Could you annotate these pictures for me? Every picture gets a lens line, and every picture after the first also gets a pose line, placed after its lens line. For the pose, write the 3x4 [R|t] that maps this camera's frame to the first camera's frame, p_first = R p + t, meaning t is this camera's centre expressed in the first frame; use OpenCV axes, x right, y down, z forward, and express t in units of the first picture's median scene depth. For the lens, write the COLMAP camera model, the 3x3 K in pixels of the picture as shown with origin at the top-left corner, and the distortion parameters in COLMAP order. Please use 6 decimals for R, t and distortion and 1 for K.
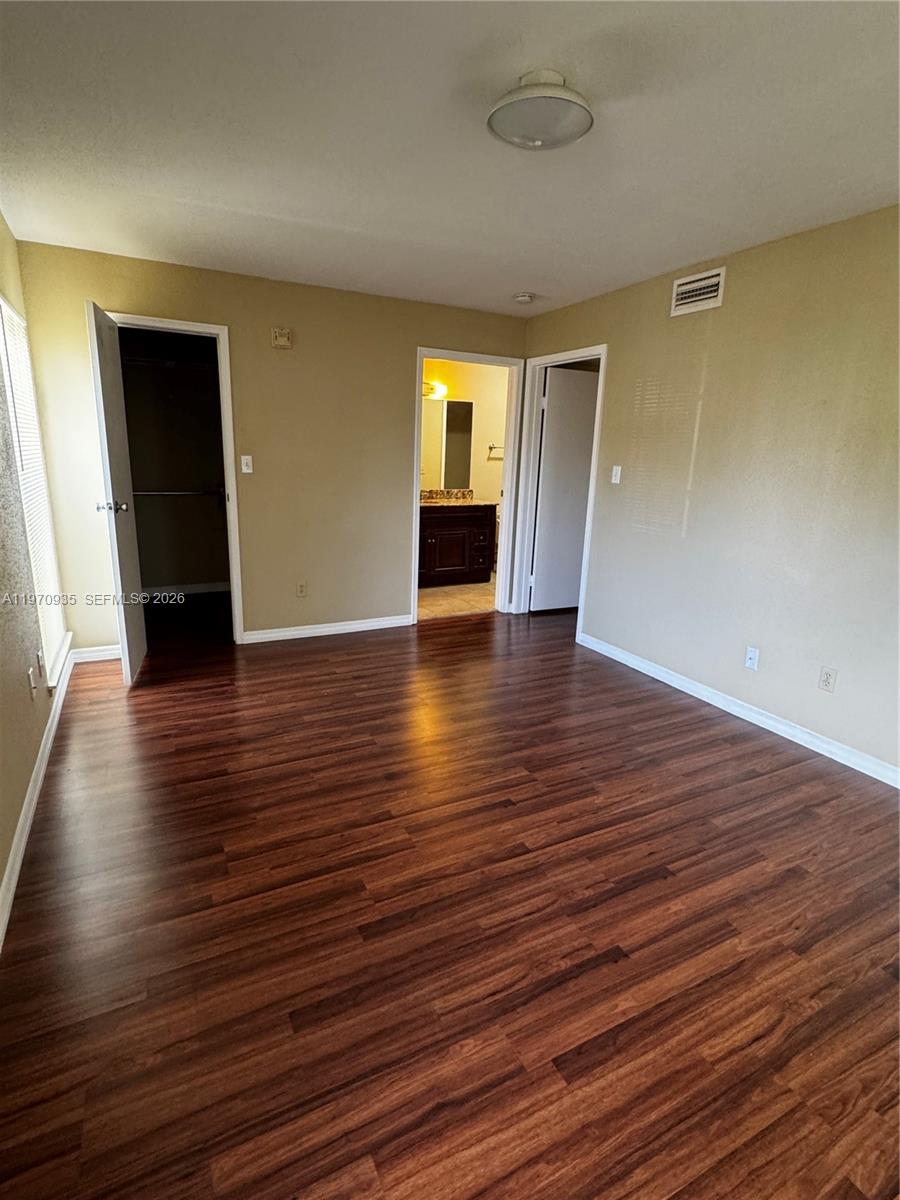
lens RADIAL K [[596.0, 0, 449.0], [0, 596.0, 596.9], [0, 0, 1]] dist [-0.003408, 0.000149]
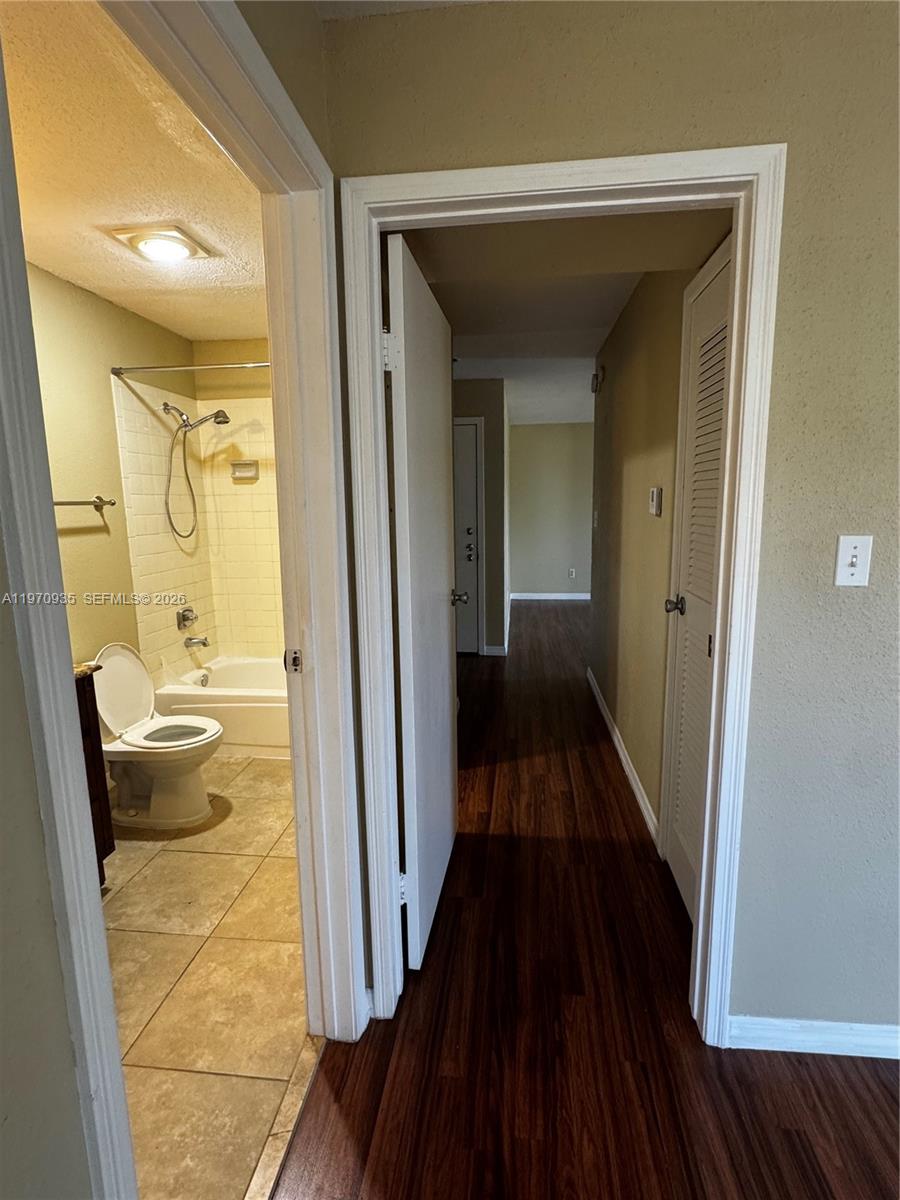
lens RADIAL K [[596.0, 0, 449.0], [0, 596.0, 596.9], [0, 0, 1]] dist [-0.003408, 0.000149]
pose [[0.555503, -0.174170, 0.813069, -0.093856], [0.235061, 0.970826, 0.047366, -0.212558], [-0.797598, 0.164808, 0.580237, 0.830426]]
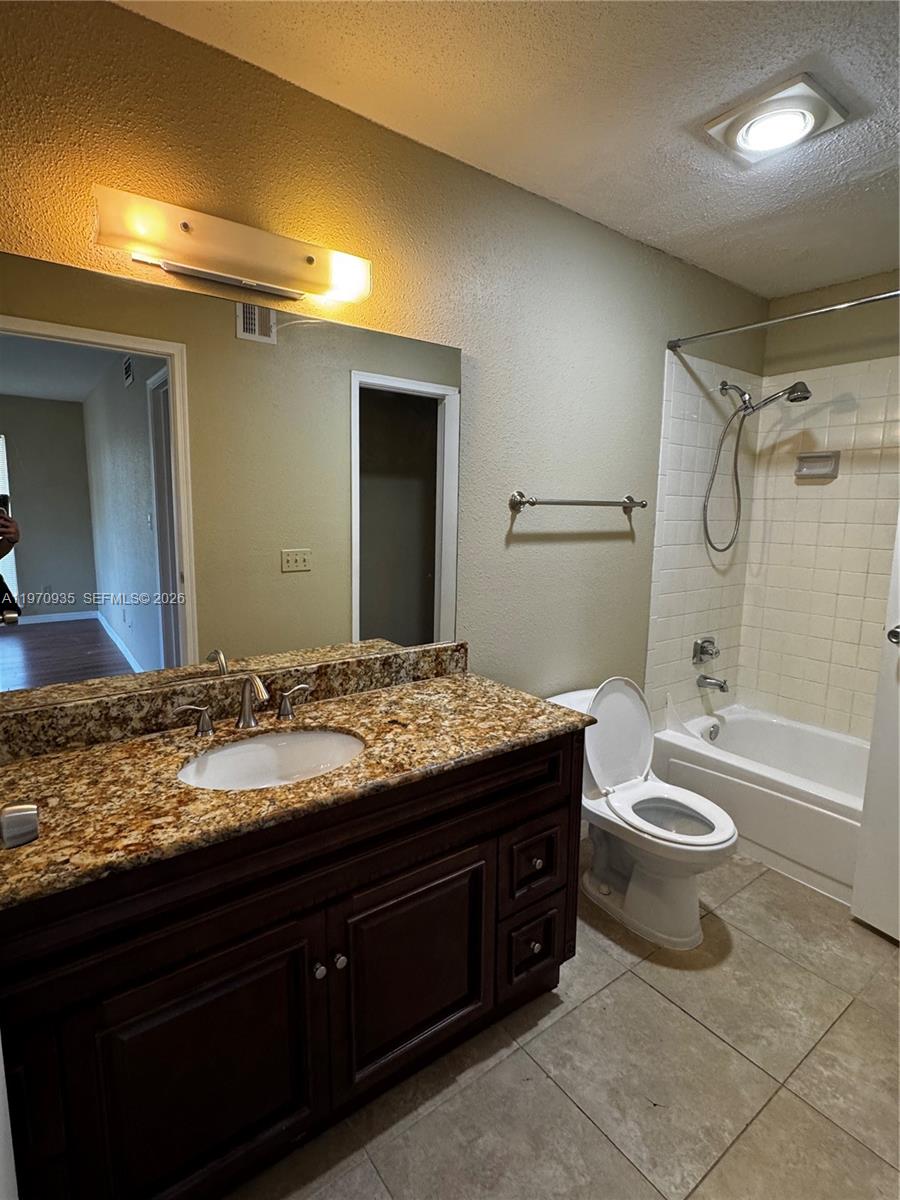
lens RADIAL K [[595.5, 0, 446.5], [0, 595.5, 595.6], [0, 0, 1]] dist [-0.002948, 0.000007]
pose [[0.987238, -0.040531, 0.154006, -0.021216], [0.054634, 0.994579, -0.088476, -0.244652], [-0.149585, 0.095761, 0.984101, 0.973531]]
